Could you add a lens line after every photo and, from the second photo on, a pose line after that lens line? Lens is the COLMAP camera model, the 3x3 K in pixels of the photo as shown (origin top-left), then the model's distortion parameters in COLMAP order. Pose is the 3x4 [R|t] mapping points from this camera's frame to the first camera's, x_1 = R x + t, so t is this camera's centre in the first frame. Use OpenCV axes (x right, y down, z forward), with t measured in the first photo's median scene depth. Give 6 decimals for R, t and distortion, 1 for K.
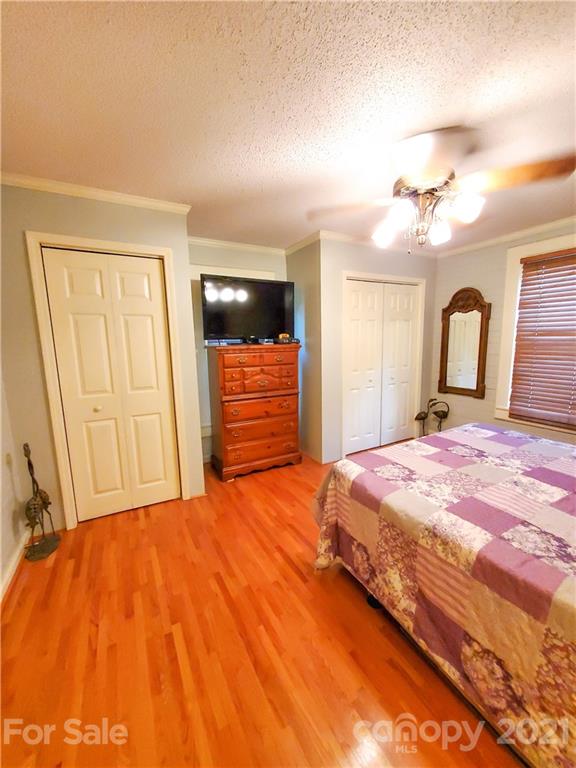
lens RADIAL K [[302.5, 0, 286.2], [0, 302.5, 386.6], [0, 0, 1]] dist [-0.000168, -0.001743]
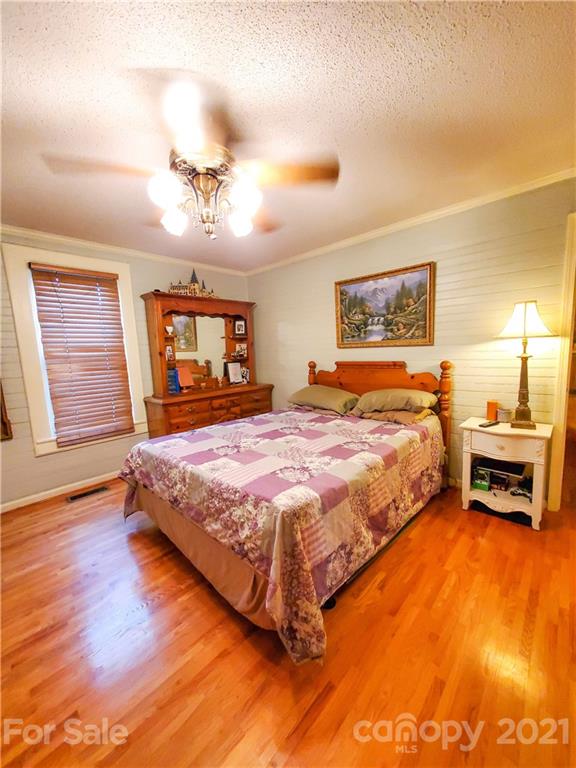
lens RADIAL K [[302.5, 0, 289.9], [0, 302.5, 386.6], [0, 0, 1]] dist [-0.000168, -0.001743]
pose [[-0.307730, -0.081218, 0.948001, -0.508161], [0.191558, 0.970660, 0.145341, -0.125560], [-0.931991, 0.226323, -0.283144, 1.160947]]
